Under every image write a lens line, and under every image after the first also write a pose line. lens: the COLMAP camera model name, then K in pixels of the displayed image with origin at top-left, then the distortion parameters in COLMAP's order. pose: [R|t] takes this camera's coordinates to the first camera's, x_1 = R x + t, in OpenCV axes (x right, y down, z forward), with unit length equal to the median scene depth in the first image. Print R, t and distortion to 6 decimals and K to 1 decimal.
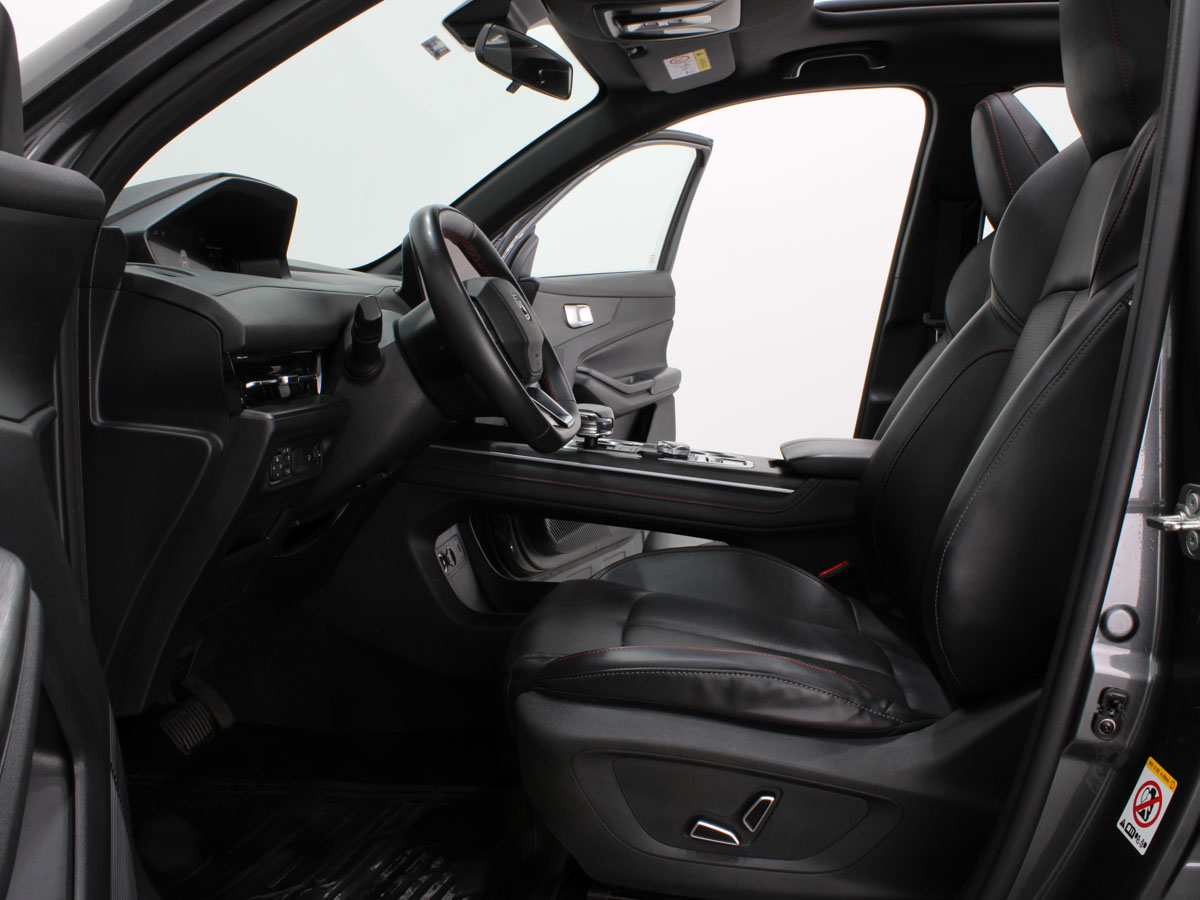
lens RADIAL K [[1100.0, 0, 600.0], [0, 1100.0, 450.0], [0, 0, 1]] dist [-0.177224, 0.144088]
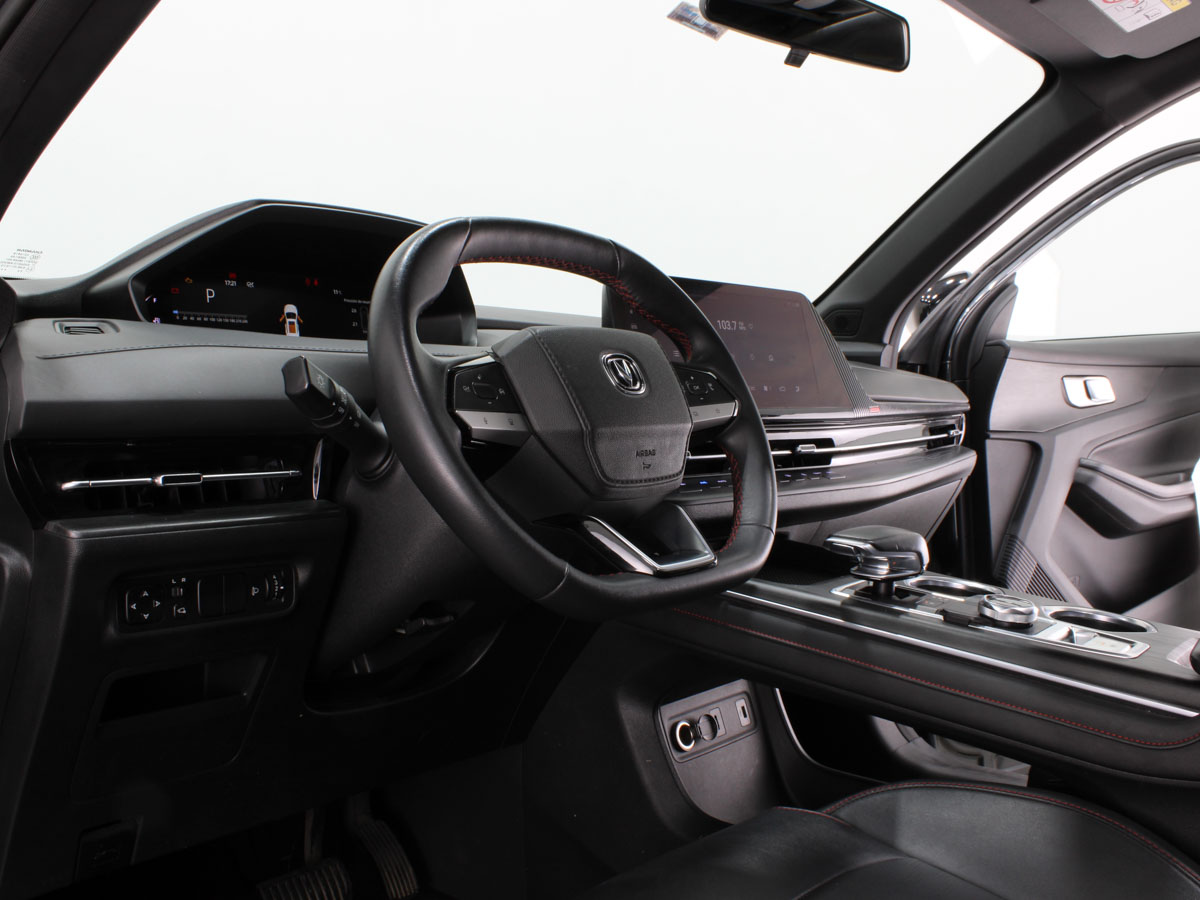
lens RADIAL K [[1100.0, 0, 600.0], [0, 1100.0, 450.0], [0, 0, 1]] dist [-0.177224, 0.144088]
pose [[0.825362, 0.029503, -0.563833, 0.191631], [-0.067636, 0.996609, -0.046859, -0.041866], [0.560538, 0.076811, 0.824559, 0.350999]]
